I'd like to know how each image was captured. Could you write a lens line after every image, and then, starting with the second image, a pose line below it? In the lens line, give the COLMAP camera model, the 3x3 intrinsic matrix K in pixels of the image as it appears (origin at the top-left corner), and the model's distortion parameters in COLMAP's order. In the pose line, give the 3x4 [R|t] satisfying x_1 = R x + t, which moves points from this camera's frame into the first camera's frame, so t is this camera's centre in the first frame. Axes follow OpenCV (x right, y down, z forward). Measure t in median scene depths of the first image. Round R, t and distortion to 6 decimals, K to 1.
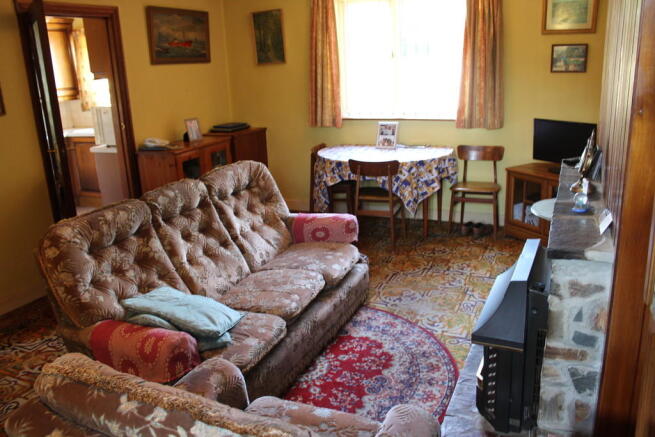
lens RADIAL K [[550.2, 0, 327.5], [0, 550.2, 218.5], [0, 0, 1]] dist [-0.073224, 0.003710]
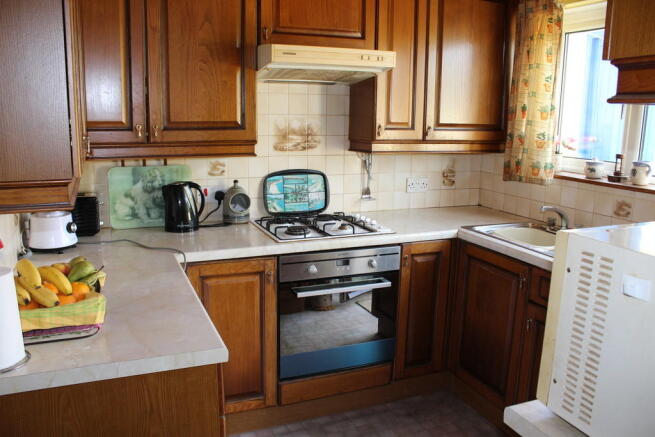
lens RADIAL K [[550.2, 0, 327.5], [0, 550.2, 218.5], [0, 0, 1]] dist [-0.073224, 0.003710]
pose [[0.737962, 0.185104, -0.648959, -0.272874], [-0.223869, 0.974340, 0.023341, -0.148767], [0.636627, 0.128057, 0.760465, 0.590423]]
